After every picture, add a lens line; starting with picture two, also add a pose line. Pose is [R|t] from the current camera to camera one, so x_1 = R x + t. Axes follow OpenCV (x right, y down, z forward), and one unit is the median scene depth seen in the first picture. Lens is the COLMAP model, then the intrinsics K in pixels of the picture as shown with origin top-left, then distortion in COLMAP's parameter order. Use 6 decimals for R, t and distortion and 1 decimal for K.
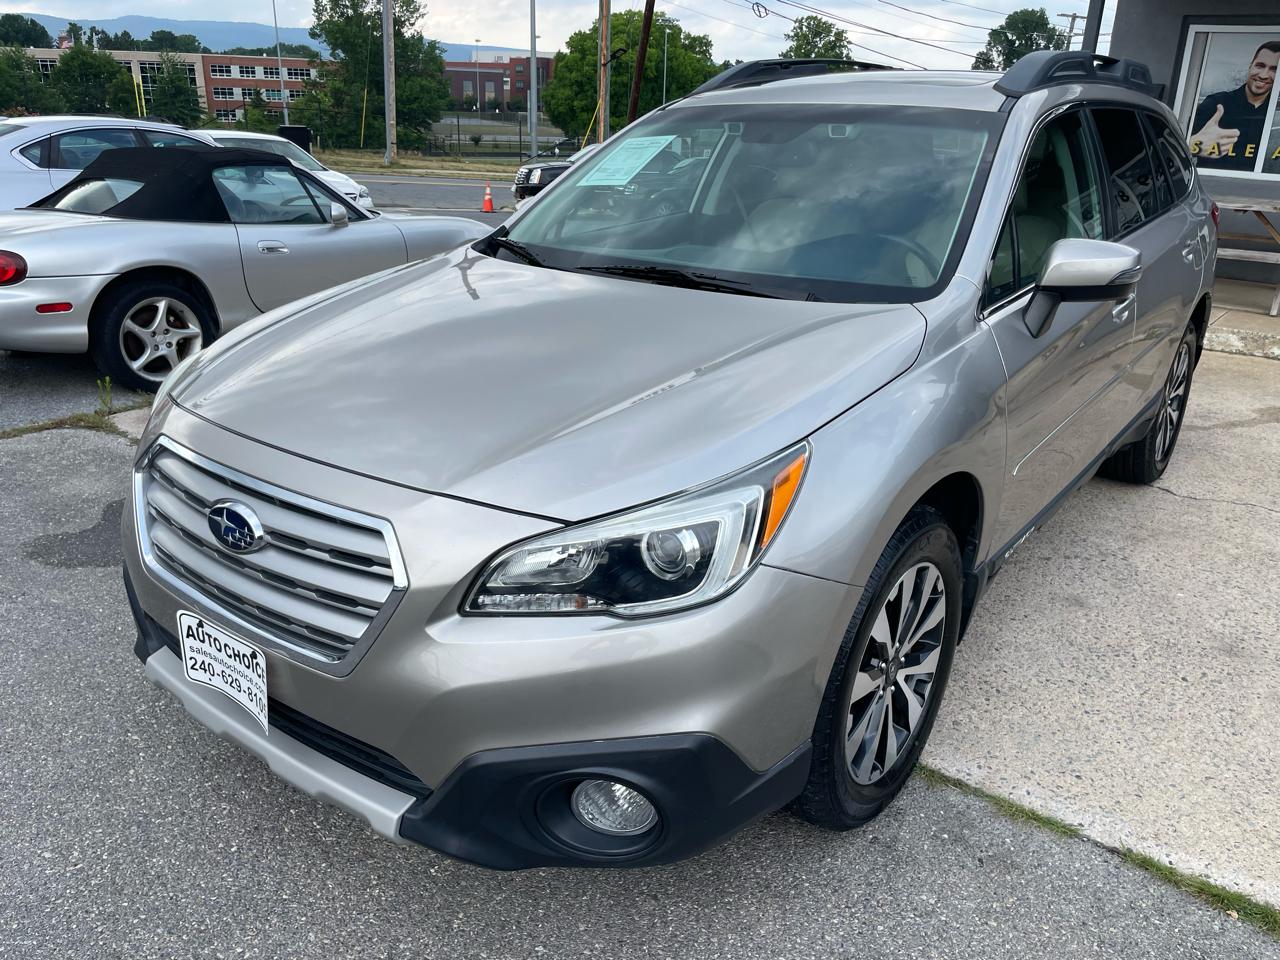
lens RADIAL K [[970.8, 0, 644.4], [0, 970.8, 485.1], [0, 0, 1]] dist [0.089765, -0.120377]
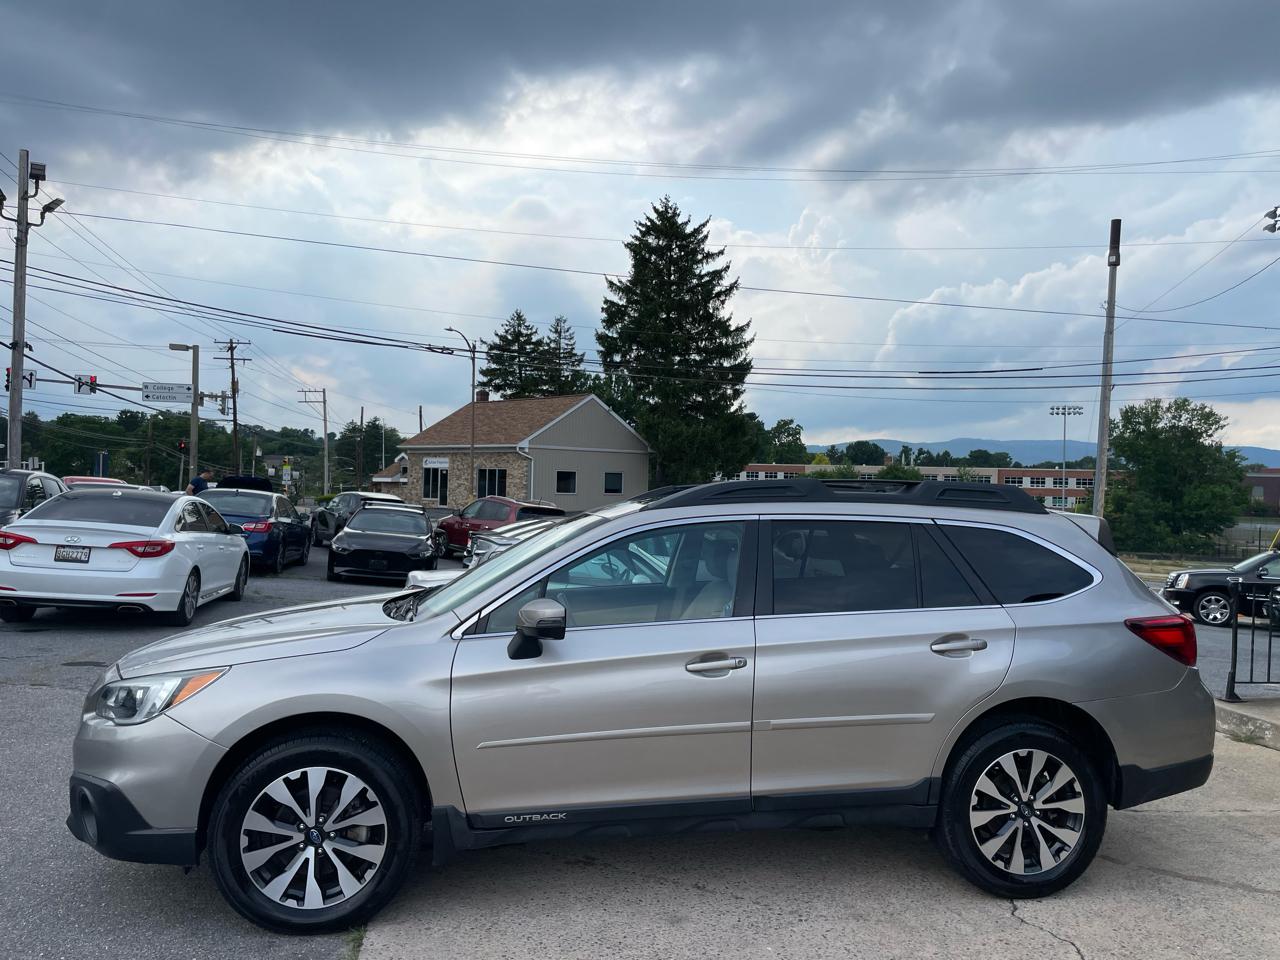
lens RADIAL K [[970.0, 0, 652.4], [0, 970.0, 490.6], [0, 0, 1]] dist [0.088401, -0.119269]
pose [[0.733001, -0.006390, -0.680197, 1.052402], [-0.251430, 0.926594, -0.279654, -0.016410], [0.632054, 0.376008, 0.677588, 0.013275]]
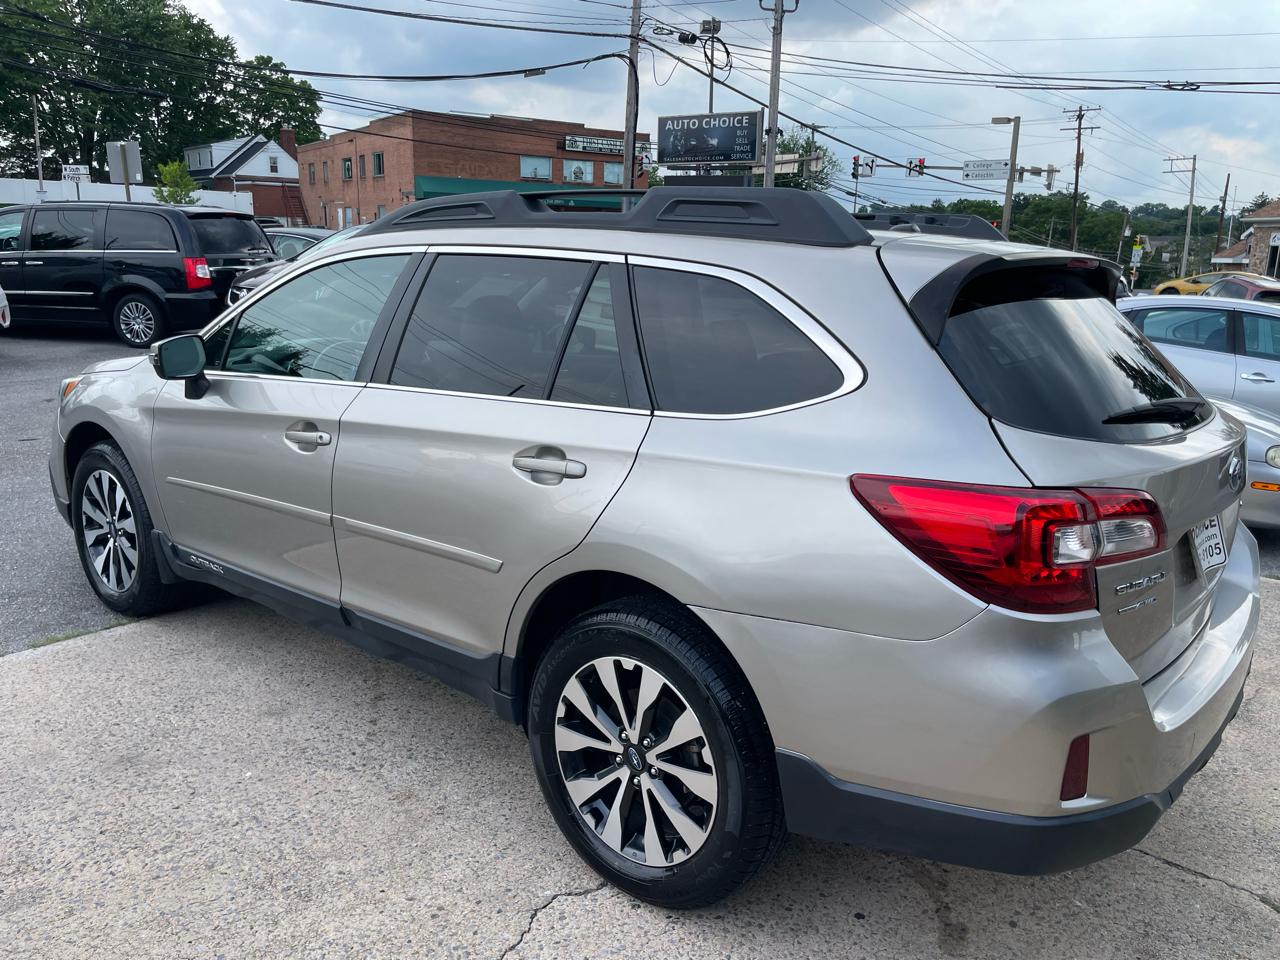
lens RADIAL K [[970.0, 0, 653.3], [0, 970.0, 478.1], [0, 0, 1]] dist [0.088401, -0.119269]
pose [[-0.023897, 0.202577, -0.978975, 1.196617], [-0.391437, 0.899172, 0.195619, -0.391087], [0.919894, 0.387882, 0.057808, 1.054282]]
